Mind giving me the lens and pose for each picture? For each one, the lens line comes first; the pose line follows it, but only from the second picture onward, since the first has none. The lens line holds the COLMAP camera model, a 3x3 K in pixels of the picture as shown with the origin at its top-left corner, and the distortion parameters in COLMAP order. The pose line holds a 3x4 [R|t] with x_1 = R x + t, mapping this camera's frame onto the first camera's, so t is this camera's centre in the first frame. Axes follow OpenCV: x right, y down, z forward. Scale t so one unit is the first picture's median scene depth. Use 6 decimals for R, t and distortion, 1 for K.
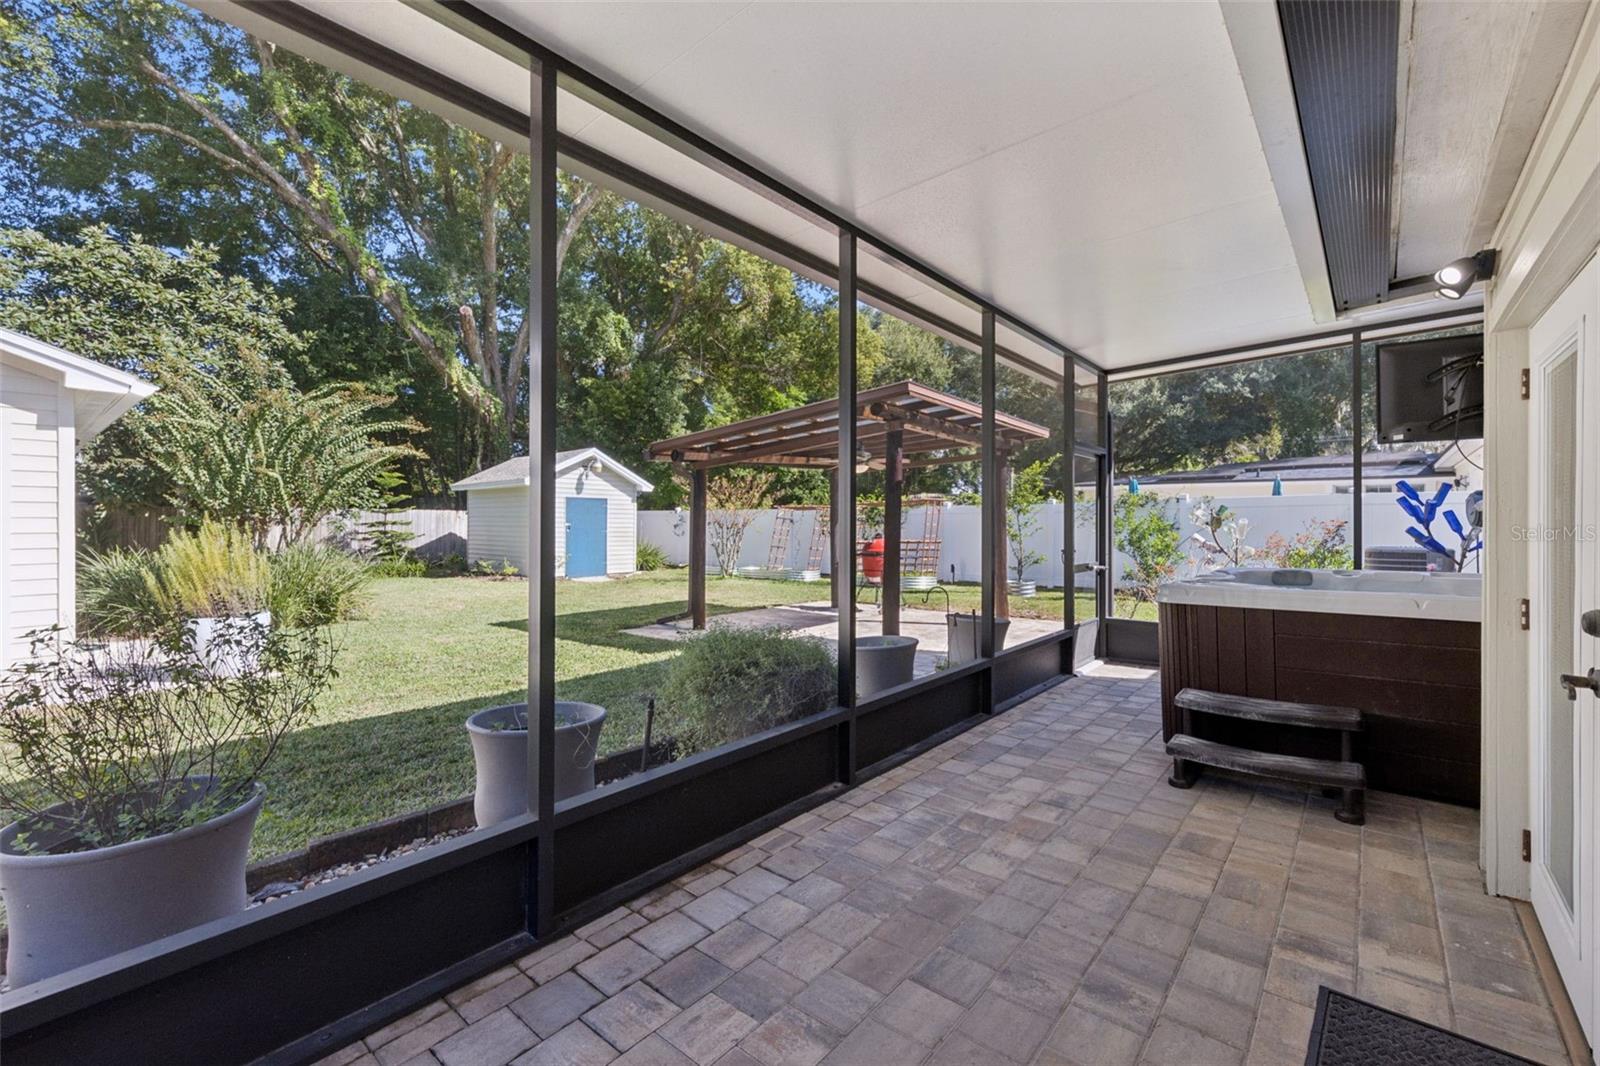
lens RADIAL K [[635.5, 0, 795.3], [0, 635.5, 526.6], [0, 0, 1]] dist [-0.002221, -0.000049]
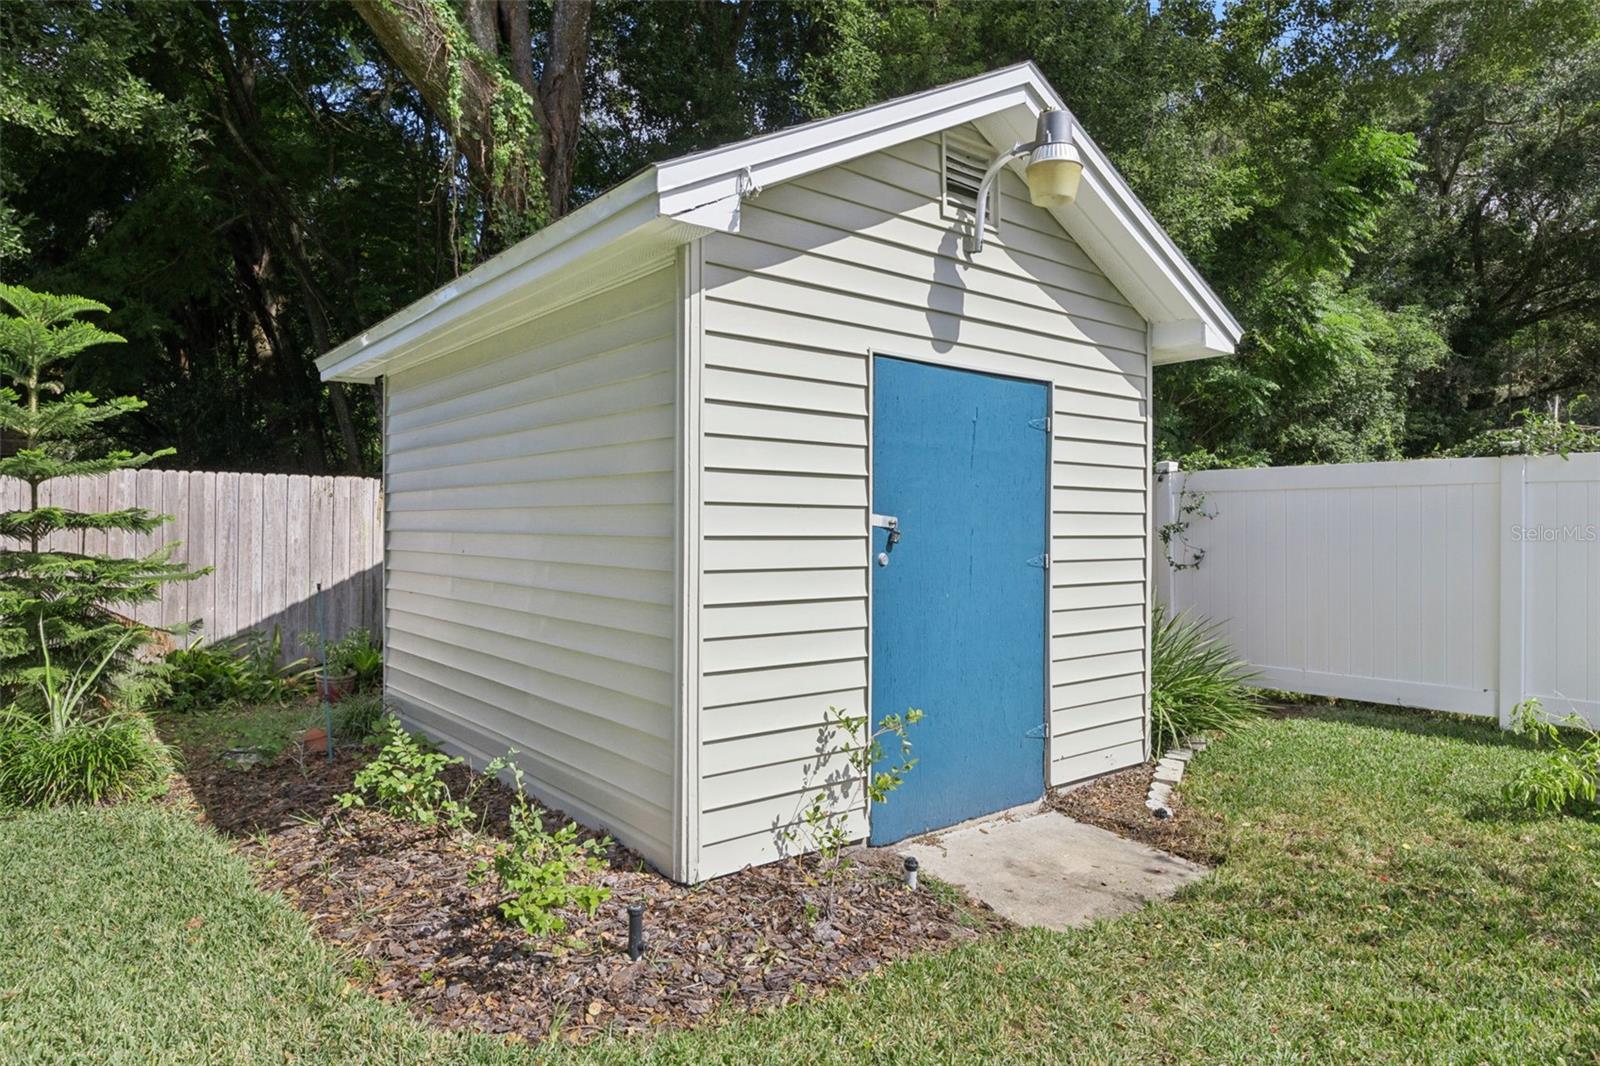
lens RADIAL K [[948.3, 0, 800.0], [0, 948.3, 533.0], [0, 0, 1]] dist [-0.001967, -0.000206]
pose [[0.987521, 0.000446, -0.157486, -0.317733], [-0.000778, 0.999998, -0.002047, 0.000169], [0.157485, 0.002144, 0.987519, 0.697459]]
